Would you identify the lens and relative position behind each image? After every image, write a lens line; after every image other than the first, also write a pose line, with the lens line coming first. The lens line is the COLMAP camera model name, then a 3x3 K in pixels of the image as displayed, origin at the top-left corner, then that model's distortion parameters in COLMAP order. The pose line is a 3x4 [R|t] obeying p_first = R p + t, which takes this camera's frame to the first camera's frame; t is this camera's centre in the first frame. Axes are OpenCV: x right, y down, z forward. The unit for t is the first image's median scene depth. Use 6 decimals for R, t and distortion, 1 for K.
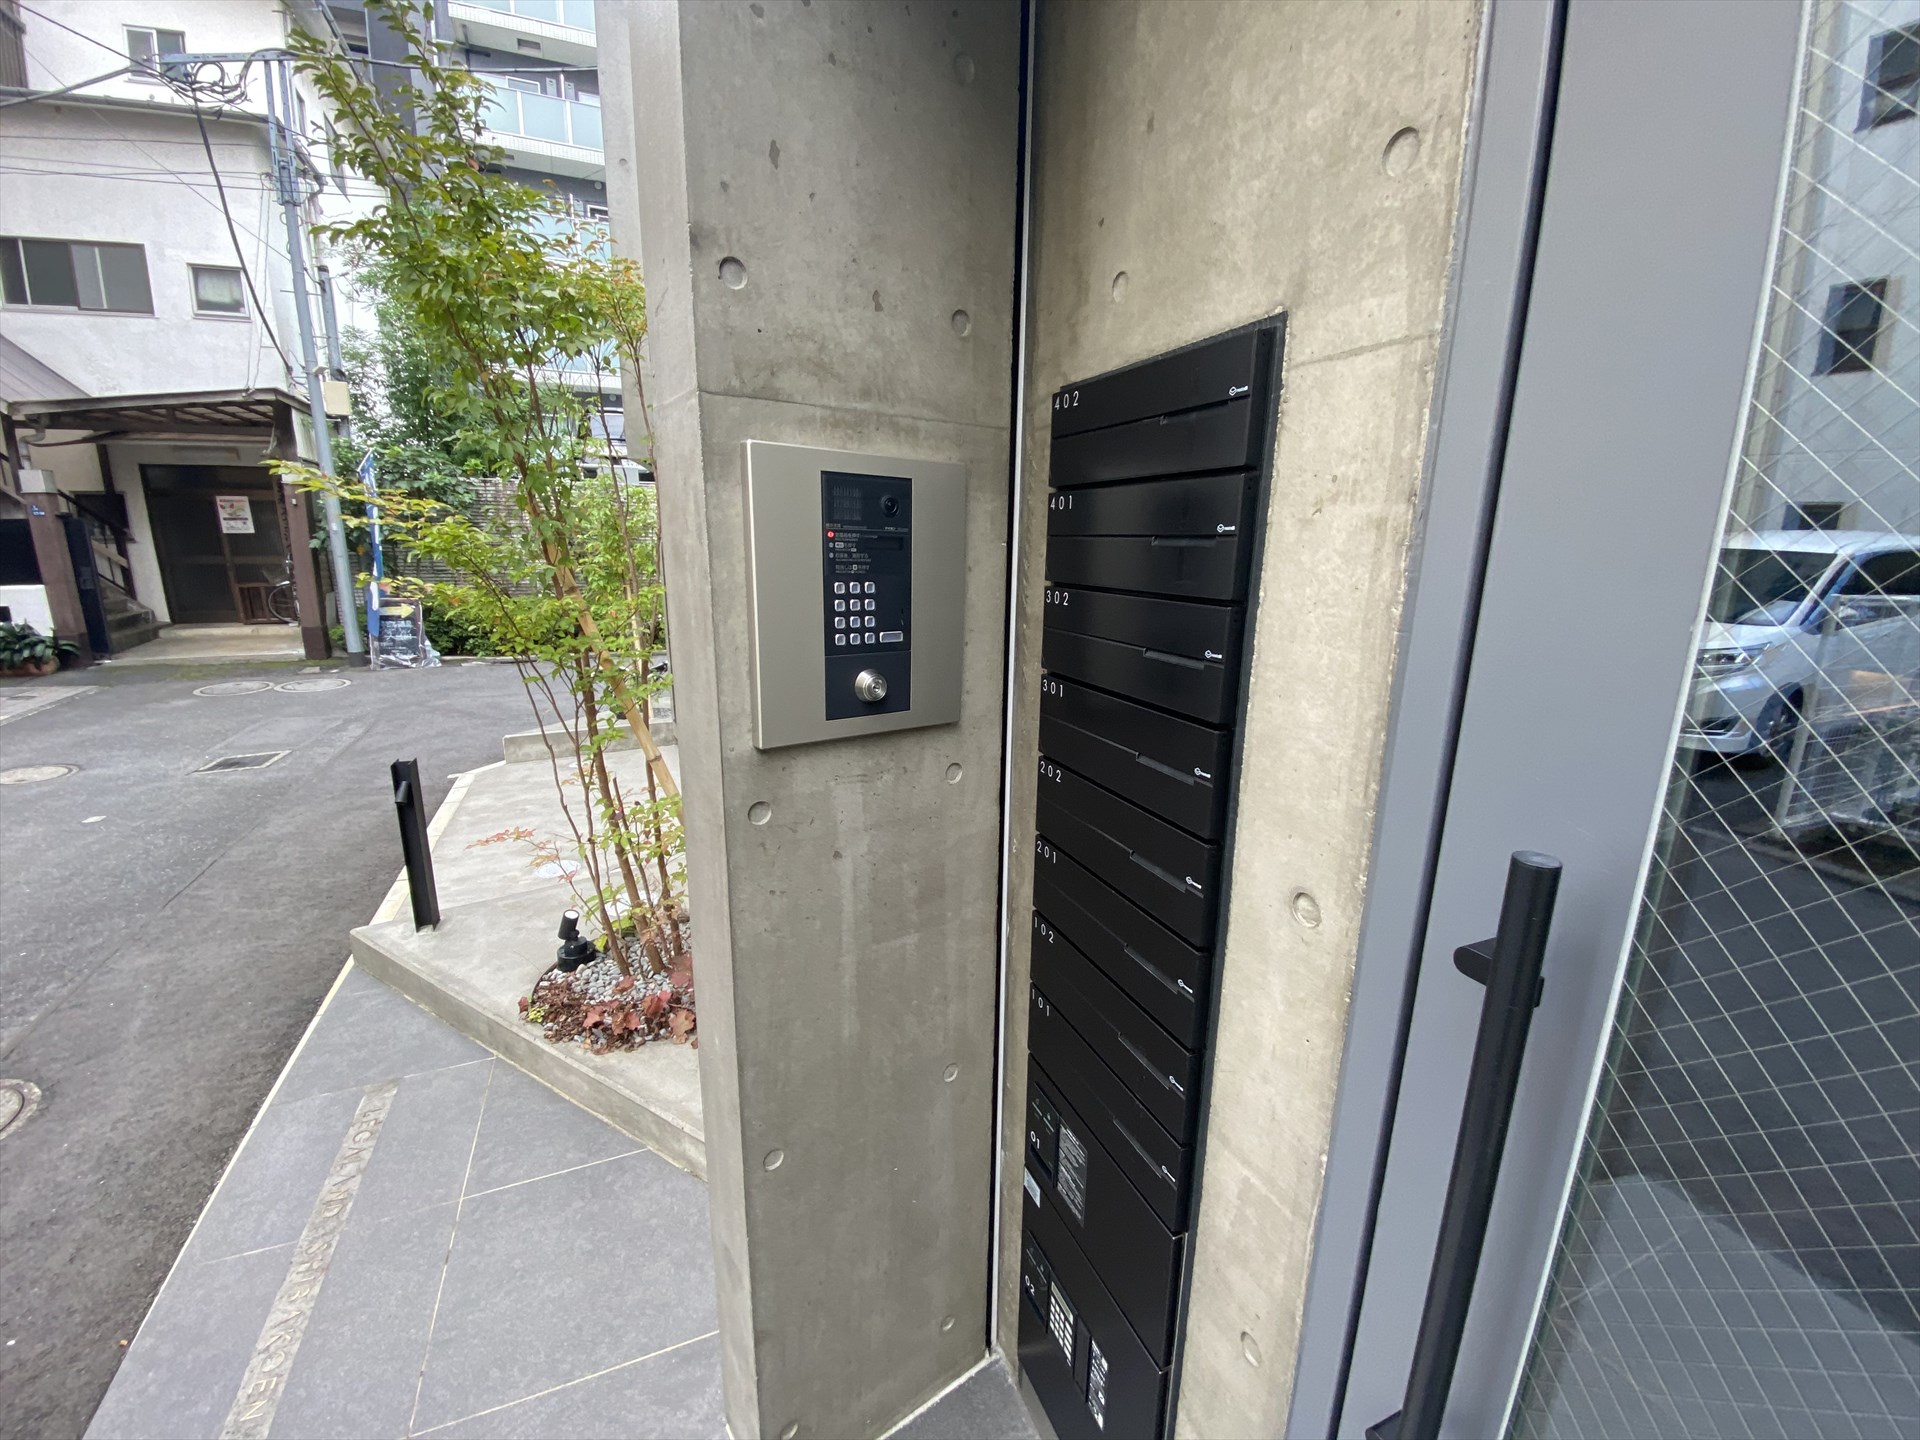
lens RADIAL K [[781.2, 0, 956.9], [0, 781.2, 722.3], [0, 0, 1]] dist [0.011407, -0.015910]
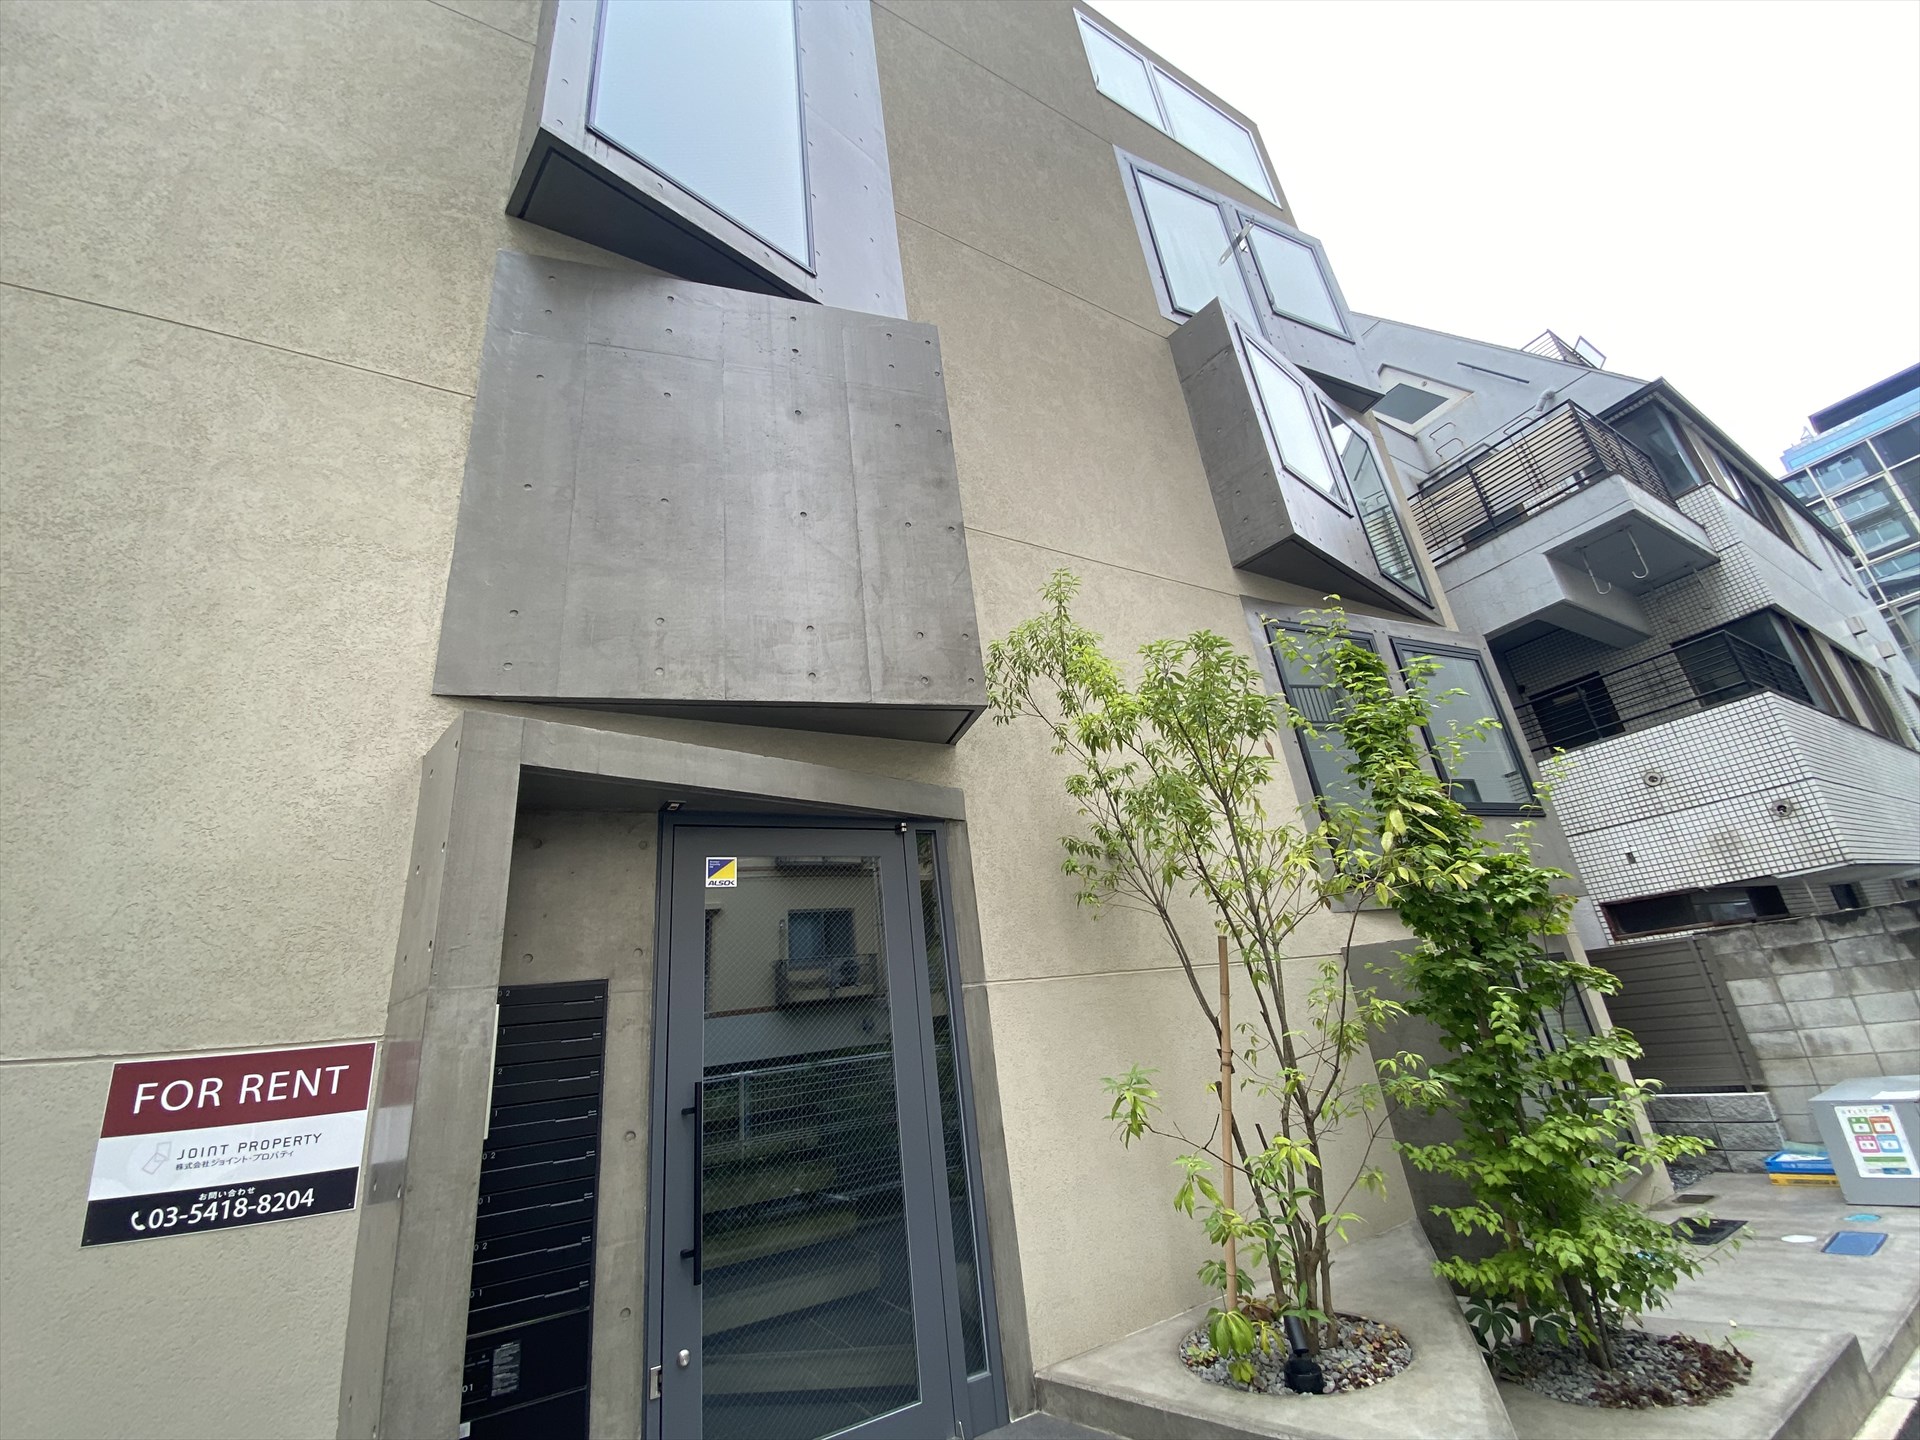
lens RADIAL K [[781.2, 0, 956.9], [0, 781.2, 722.3], [0, 0, 1]] dist [0.011407, -0.015910]
pose [[-0.133167, 0.361413, 0.922847, -0.875375], [0.331701, 0.893695, -0.302132, 0.026030], [-0.933939, 0.265875, -0.238892, -0.019313]]
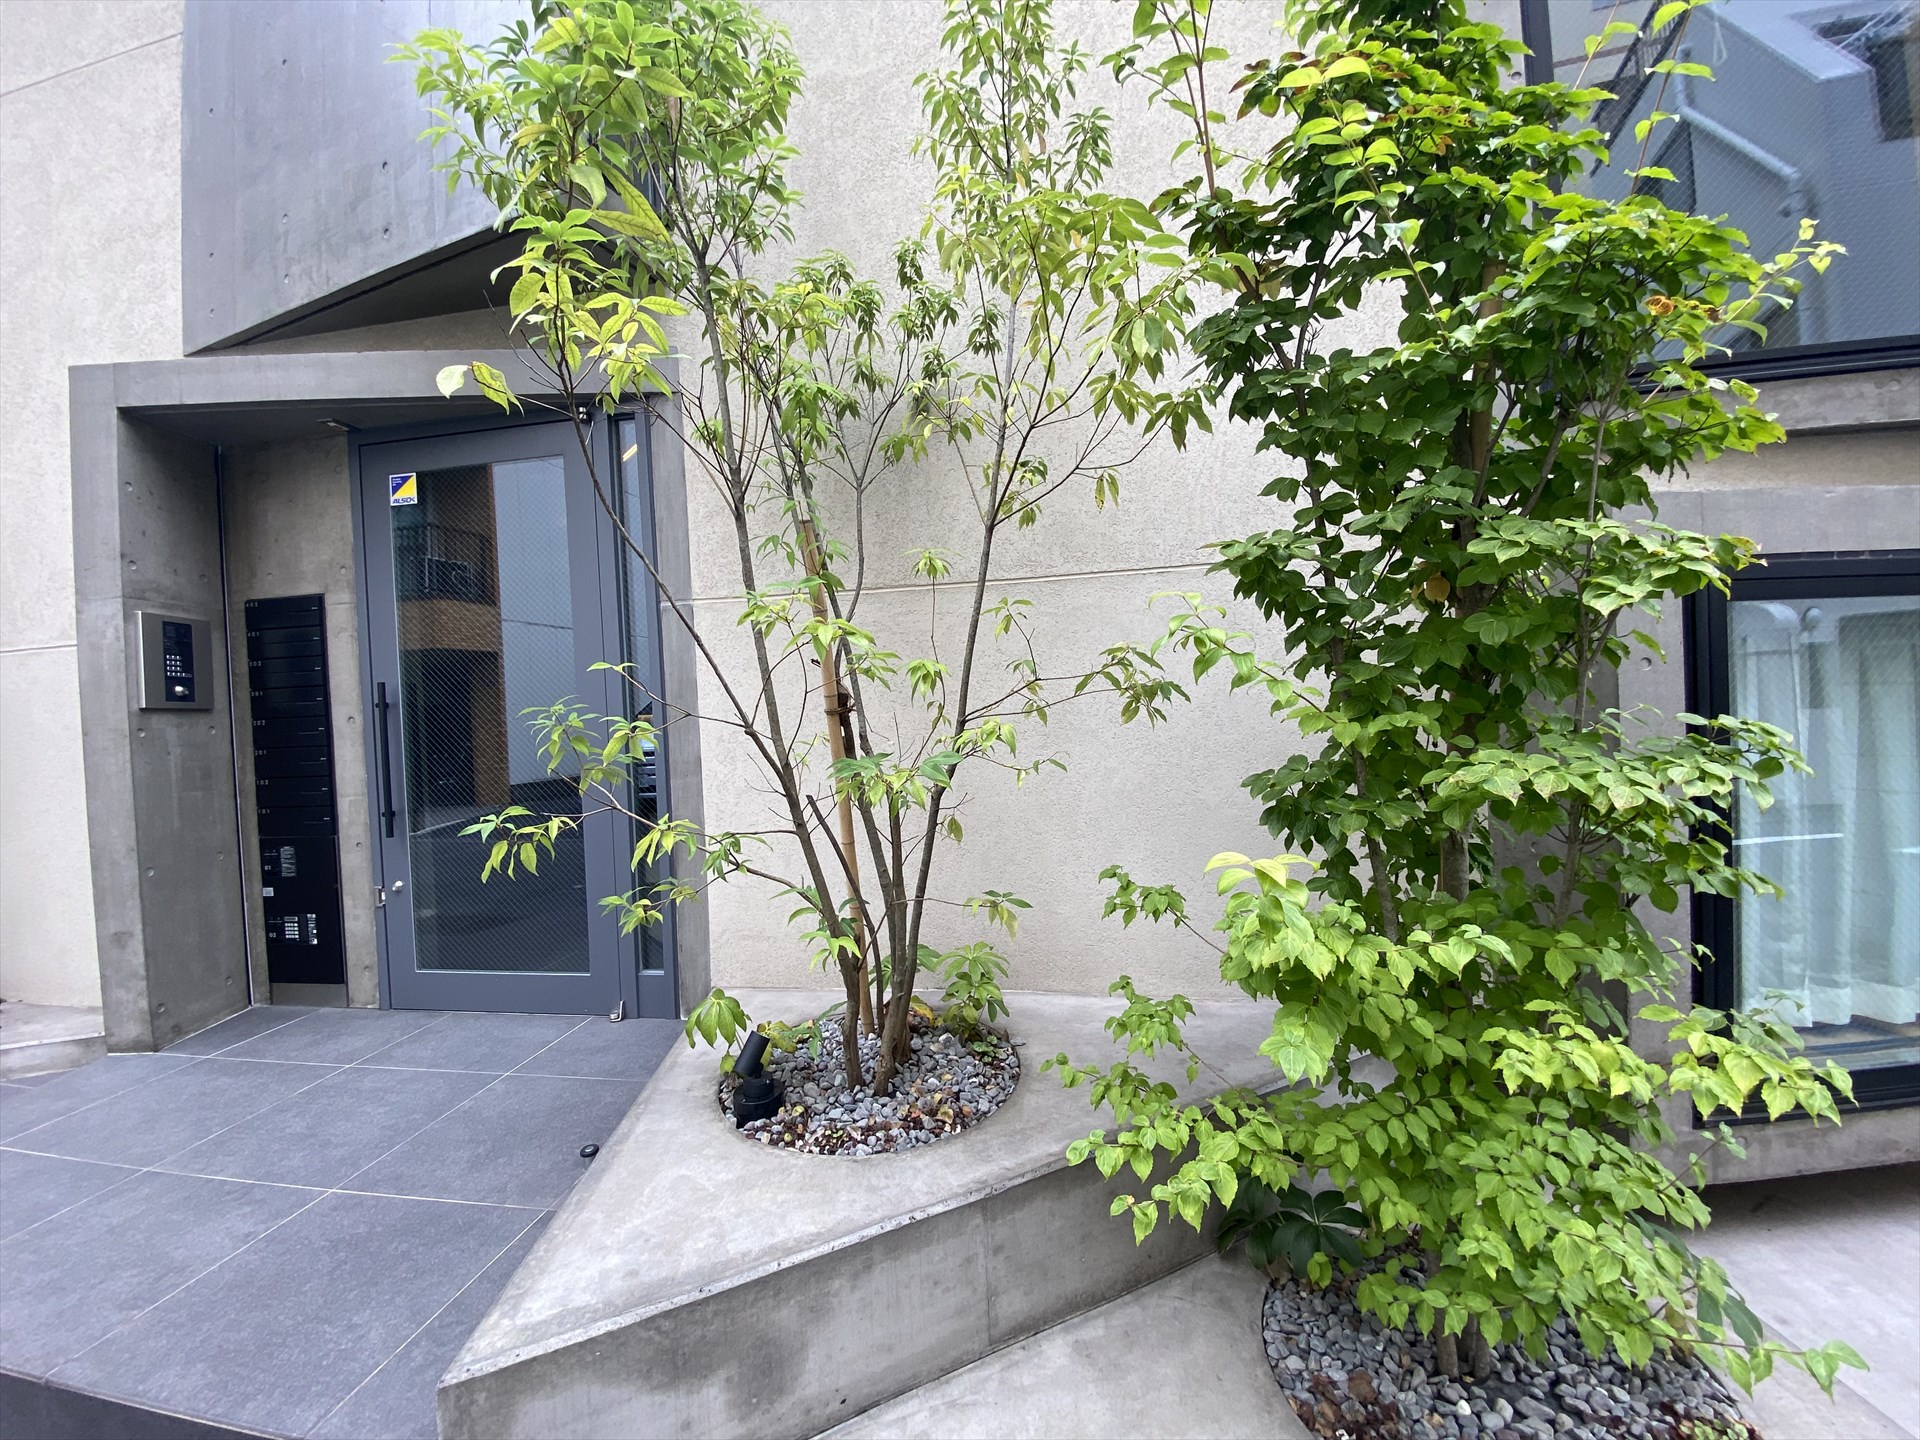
lens RADIAL K [[781.2, 0, 956.9], [0, 781.2, 722.3], [0, 0, 1]] dist [0.011407, -0.015910]
pose [[0.534303, -0.054689, 0.843522, -0.324990], [0.240077, 0.966628, -0.089399, 0.326354], [-0.810483, 0.250277, 0.529602, -0.917602]]
